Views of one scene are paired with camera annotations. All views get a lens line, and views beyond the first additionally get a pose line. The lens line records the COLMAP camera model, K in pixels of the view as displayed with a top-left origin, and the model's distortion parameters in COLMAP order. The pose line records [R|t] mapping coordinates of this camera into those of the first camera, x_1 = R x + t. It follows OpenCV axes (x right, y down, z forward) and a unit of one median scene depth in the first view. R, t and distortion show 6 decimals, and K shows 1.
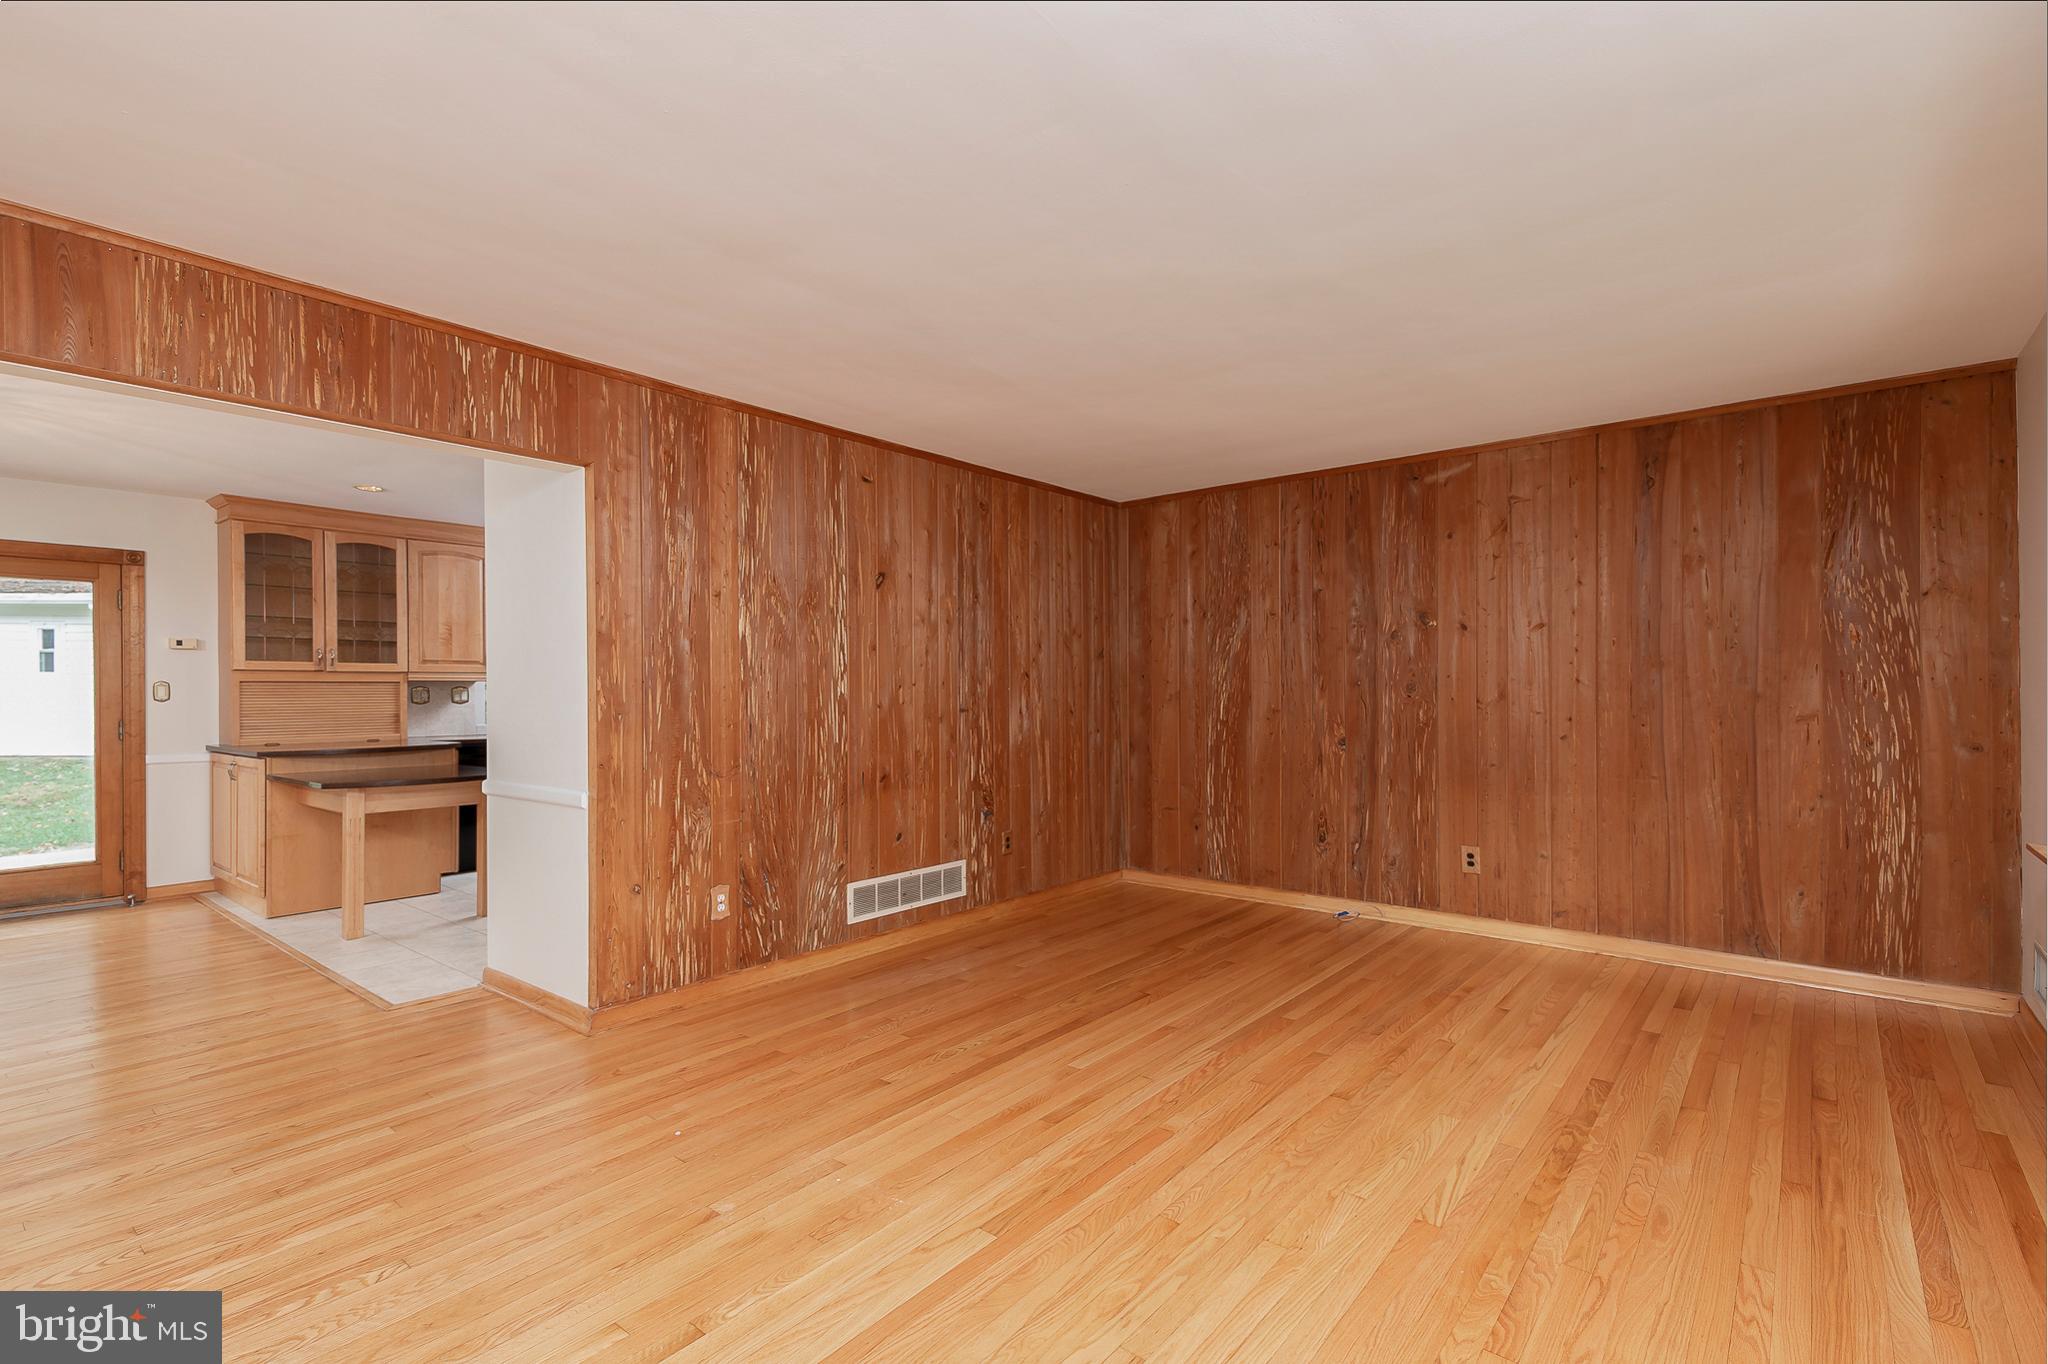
lens RADIAL K [[949.2, 0, 1024.0], [0, 949.2, 682.0], [0, 0, 1]] dist [0.030320, -0.000397]
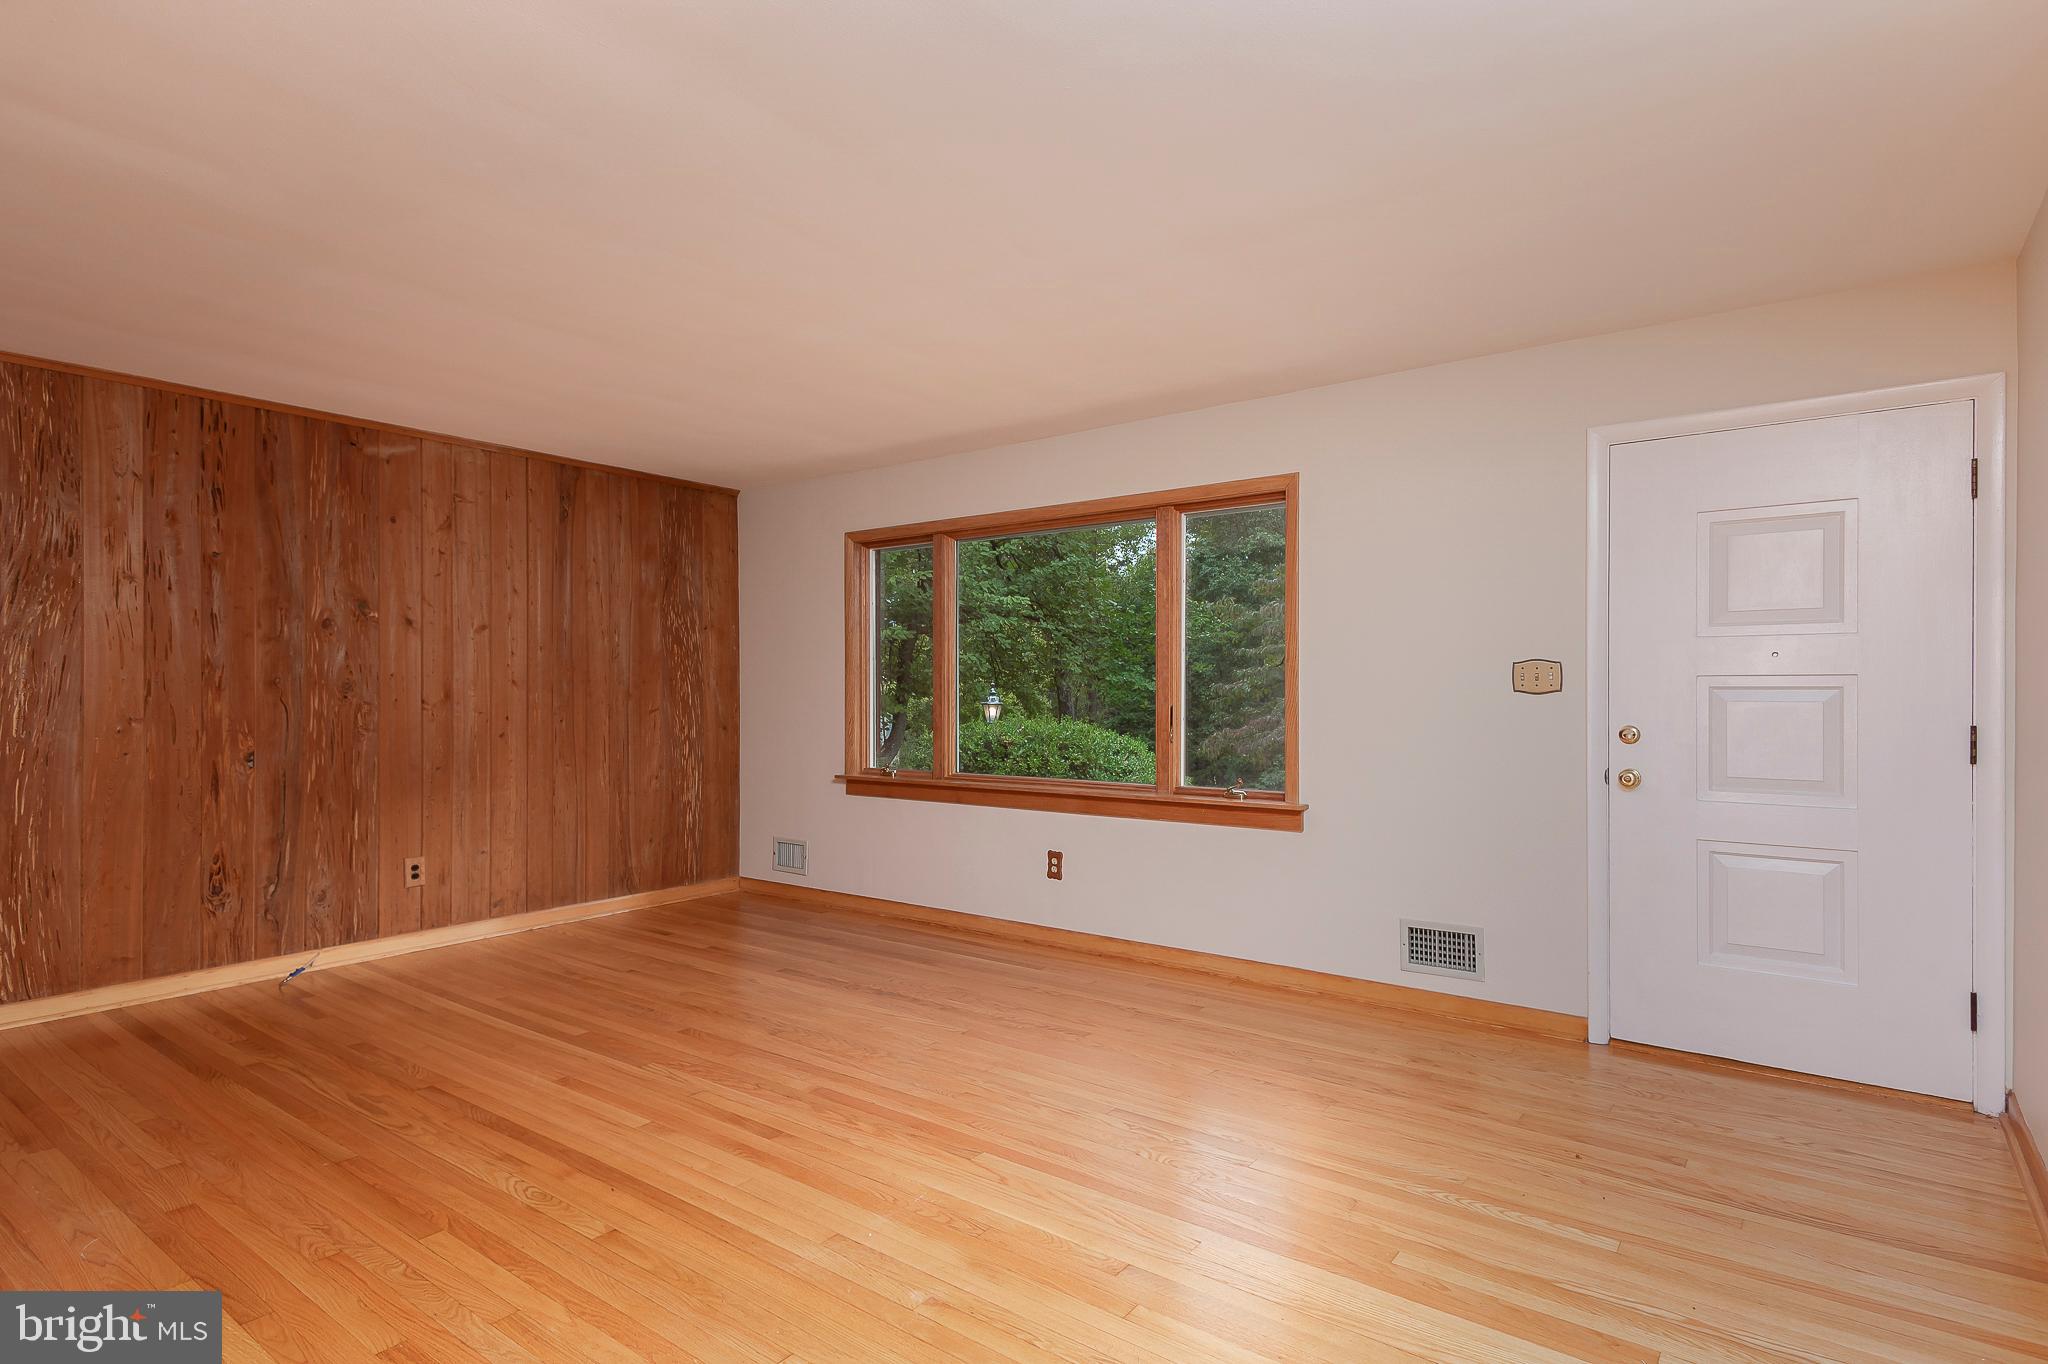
lens RADIAL K [[1065.1, 0, 1012.3], [0, 1065.1, 689.8], [0, 0, 1]] dist [0.031821, -0.002076]
pose [[-0.036732, 0.005202, 0.999312, -0.752339], [-0.010239, 0.999932, -0.005582, 0.009809], [-0.999273, -0.010437, -0.036676, 0.568496]]
